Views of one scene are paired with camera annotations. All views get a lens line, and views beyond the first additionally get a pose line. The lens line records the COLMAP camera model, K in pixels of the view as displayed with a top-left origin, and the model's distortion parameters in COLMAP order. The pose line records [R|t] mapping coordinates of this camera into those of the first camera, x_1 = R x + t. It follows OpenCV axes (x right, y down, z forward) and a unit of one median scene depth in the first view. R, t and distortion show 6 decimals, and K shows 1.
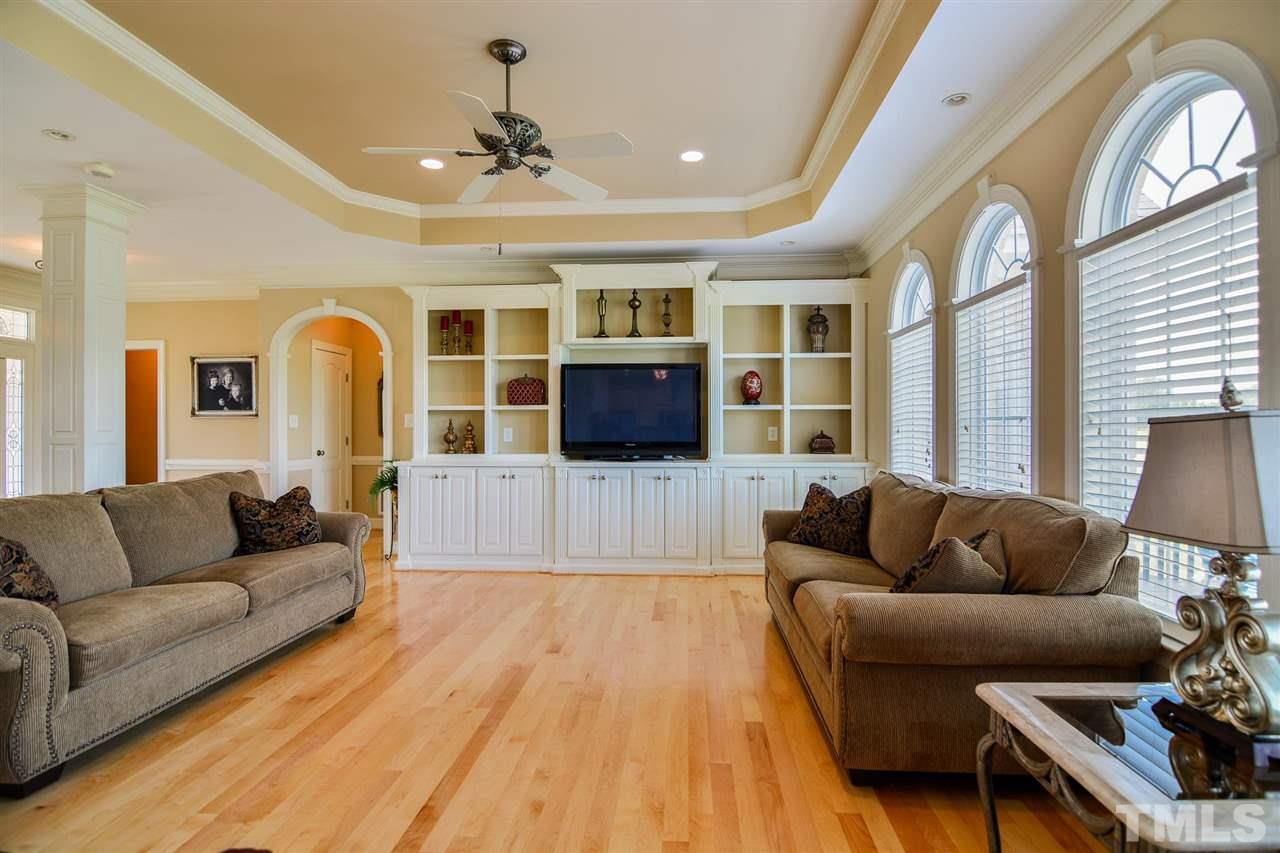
lens RADIAL K [[637.5, 0, 647.9], [0, 637.5, 428.7], [0, 0, 1]] dist [0.000570, -0.015921]
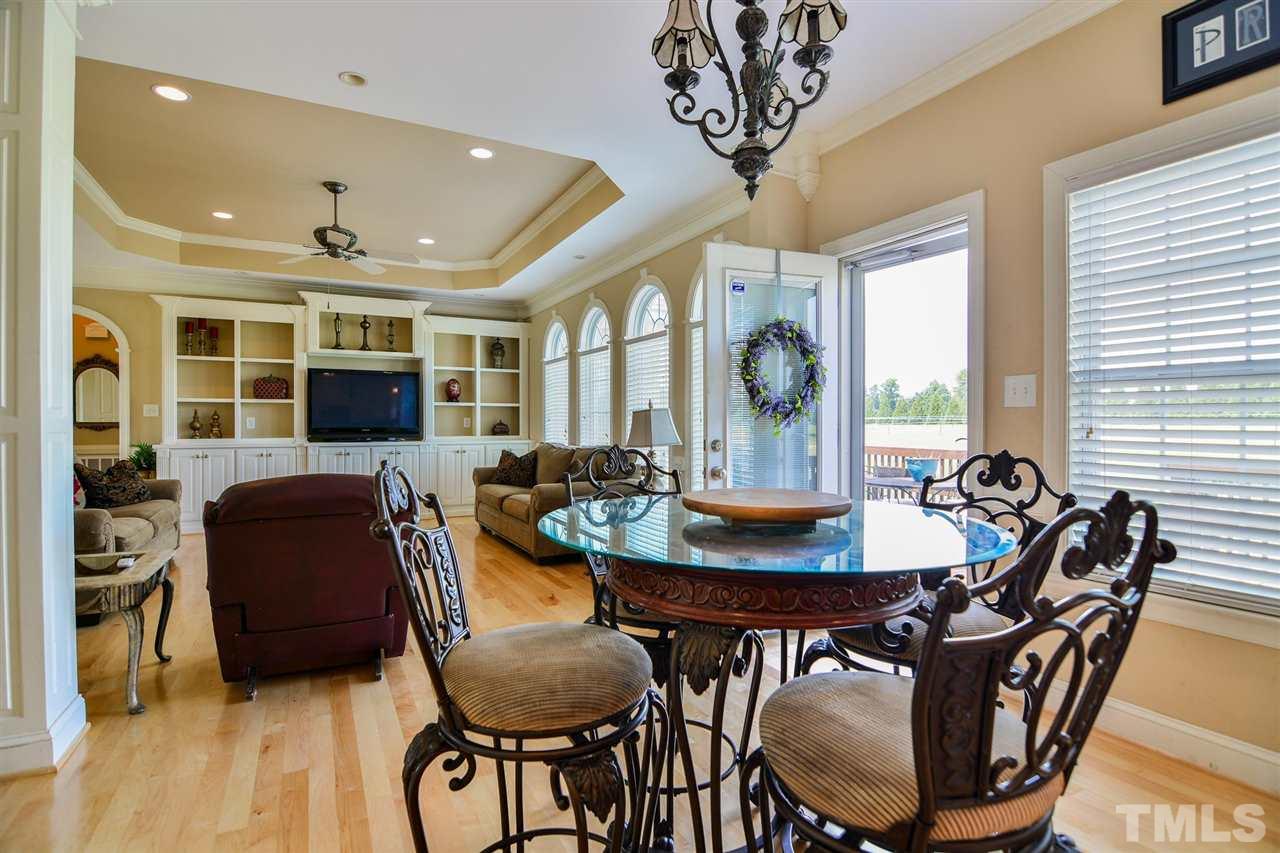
lens RADIAL K [[637.5, 0, 647.9], [0, 637.5, 428.7], [0, 0, 1]] dist [0.000570, -0.015921]
pose [[0.854073, -0.002294, 0.520148, -0.217115], [-0.000624, 0.999985, 0.005436, 0.014742], [-0.520152, -0.004968, 0.854059, -0.477009]]
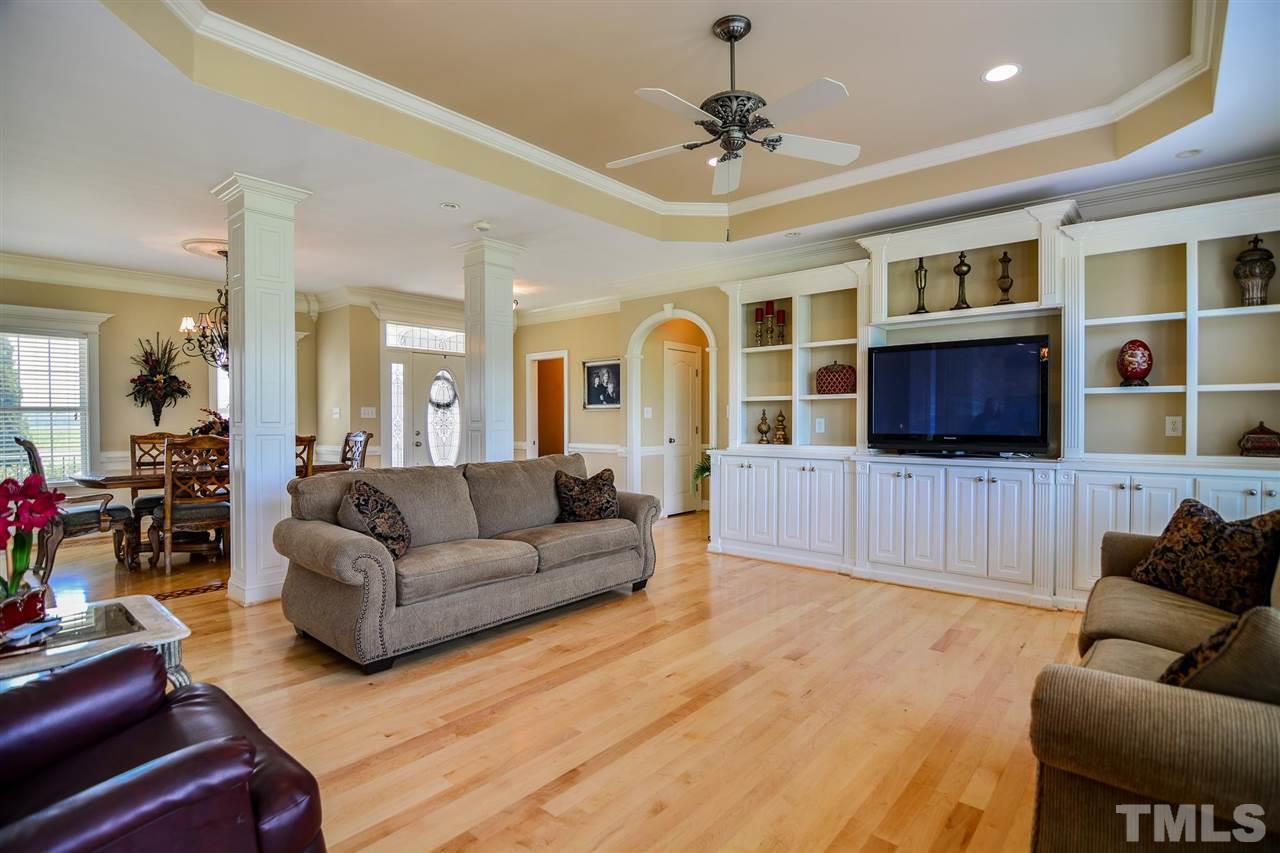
lens RADIAL K [[637.5, 0, 647.9], [0, 637.5, 428.7], [0, 0, 1]] dist [0.000570, -0.015921]
pose [[0.798179, 0.009013, -0.602353, 0.159396], [-0.000161, 0.999891, 0.014747, 0.000242], [0.602420, -0.011673, 0.798094, 0.087852]]
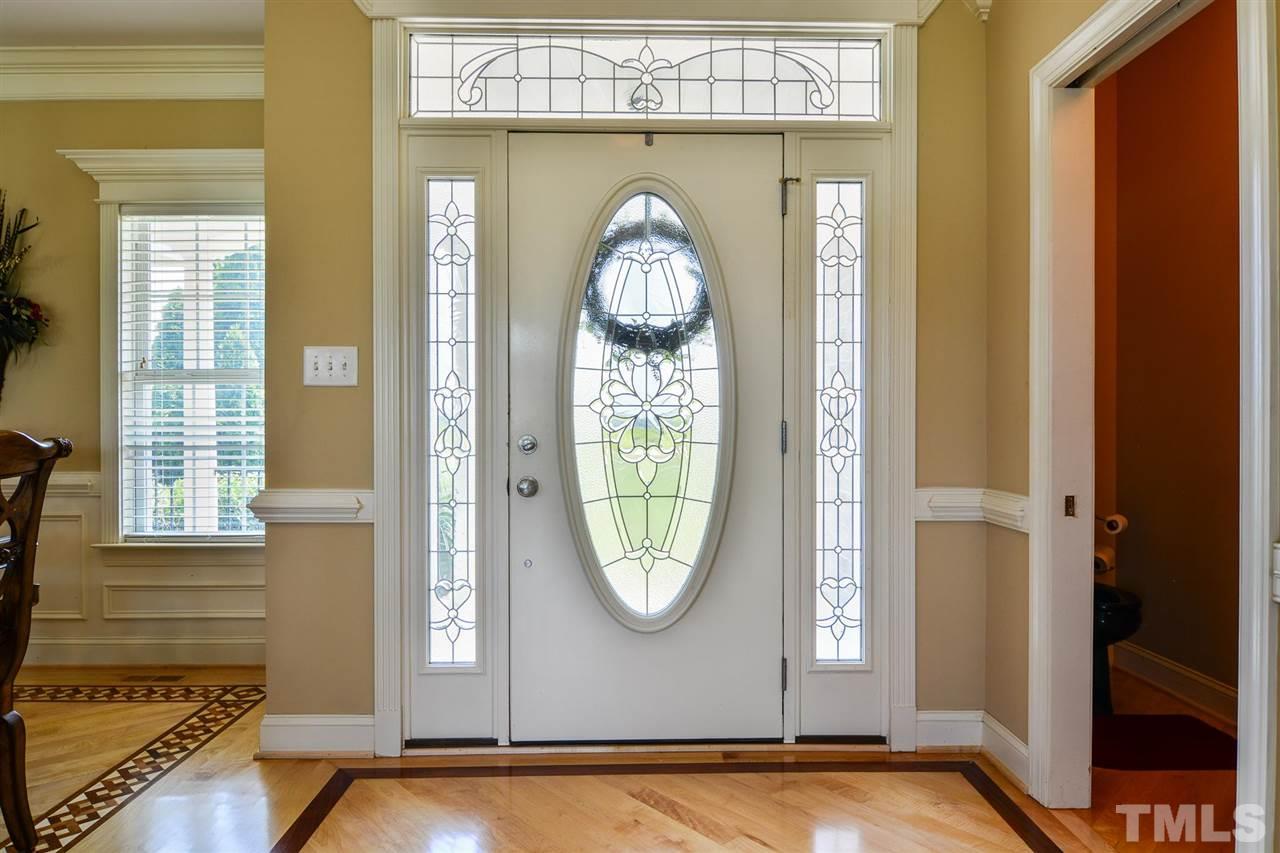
lens RADIAL K [[783.3, 0, 644.1], [0, 783.3, 426.2], [0, 0, 1]] dist [0.002235, -0.016244]
pose [[0.063912, 0.002999, -0.997951, -0.661762], [-0.002033, 0.999994, 0.002875, 0.019831], [0.997953, 0.001845, 0.063918, 0.960984]]
